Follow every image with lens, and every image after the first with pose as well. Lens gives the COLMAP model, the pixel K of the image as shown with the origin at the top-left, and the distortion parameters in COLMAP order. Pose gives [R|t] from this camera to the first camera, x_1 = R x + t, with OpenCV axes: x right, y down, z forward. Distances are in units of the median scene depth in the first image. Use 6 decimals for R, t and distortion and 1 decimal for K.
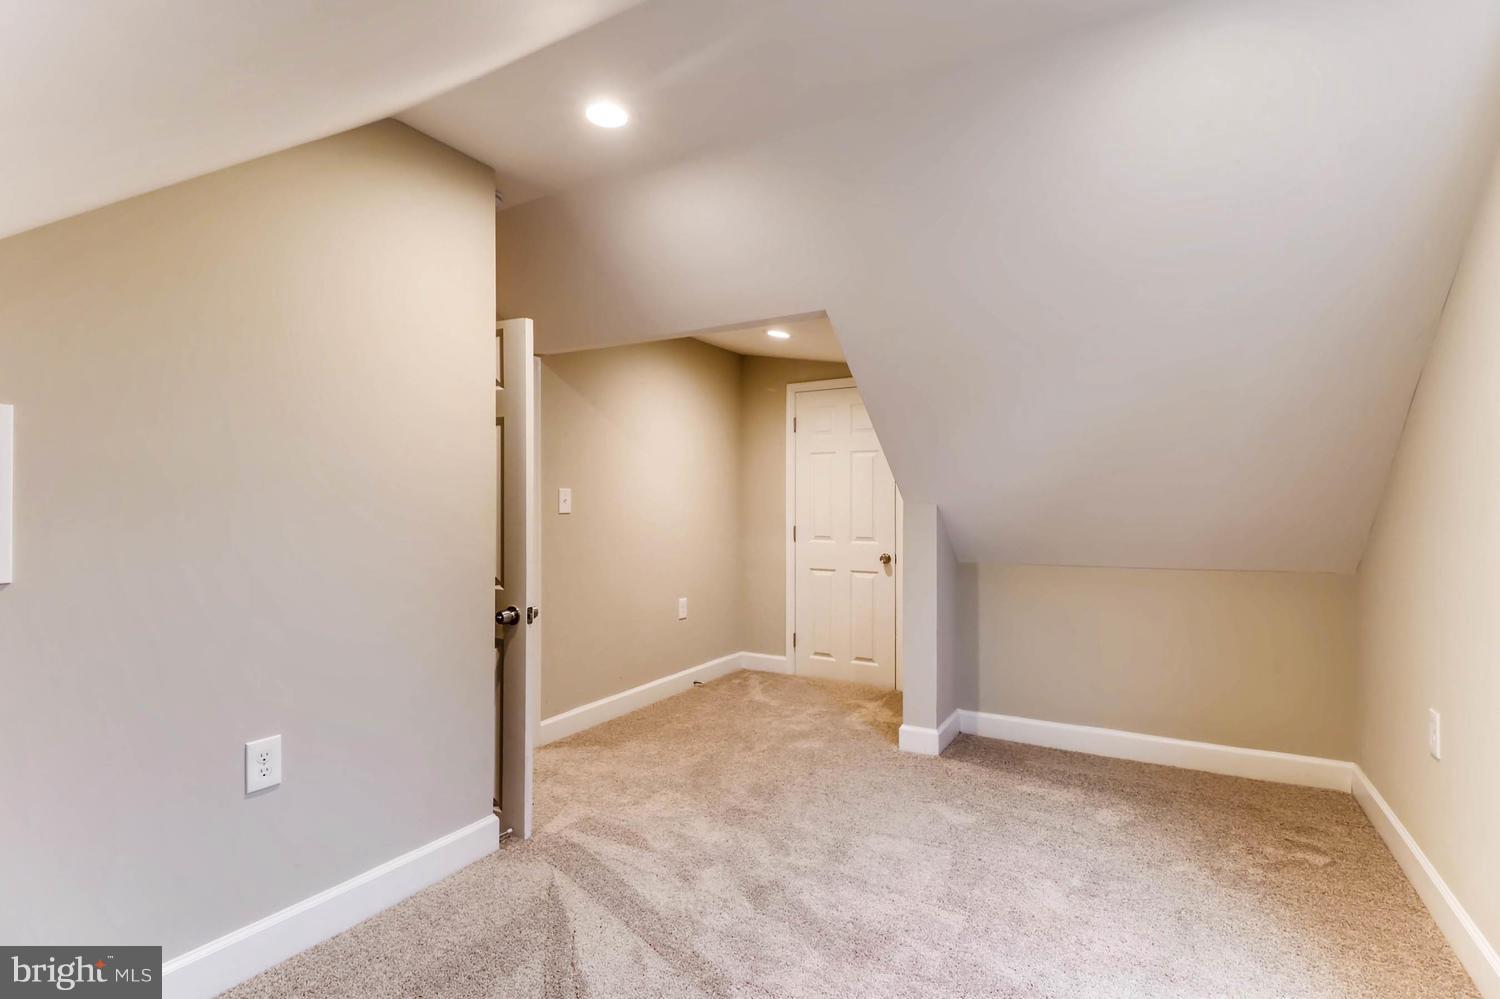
lens RADIAL K [[686.4, 0, 747.1], [0, 686.4, 502.9], [0, 0, 1]] dist [0.015318, -0.012605]
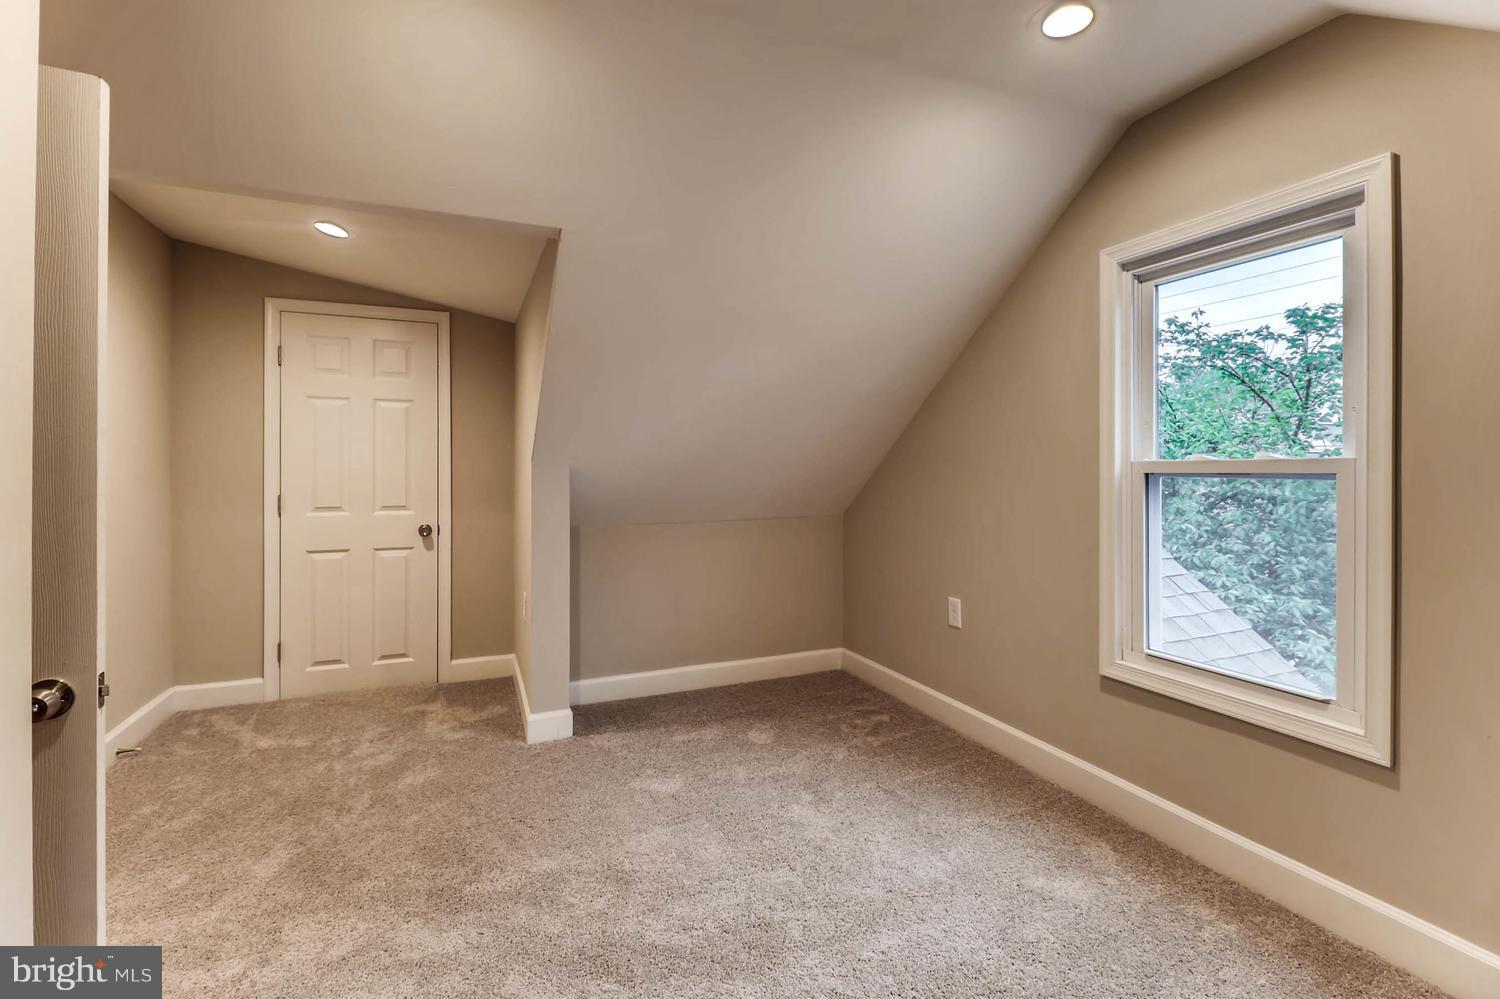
lens RADIAL K [[686.4, 0, 732.1], [0, 686.4, 464.7], [0, 0, 1]] dist [0.015318, -0.012605]
pose [[0.609624, 0.004850, 0.792676, -0.301066], [-0.003971, 0.999987, -0.003064, 0.002751], [-0.792681, -0.001279, 0.609635, 0.242338]]
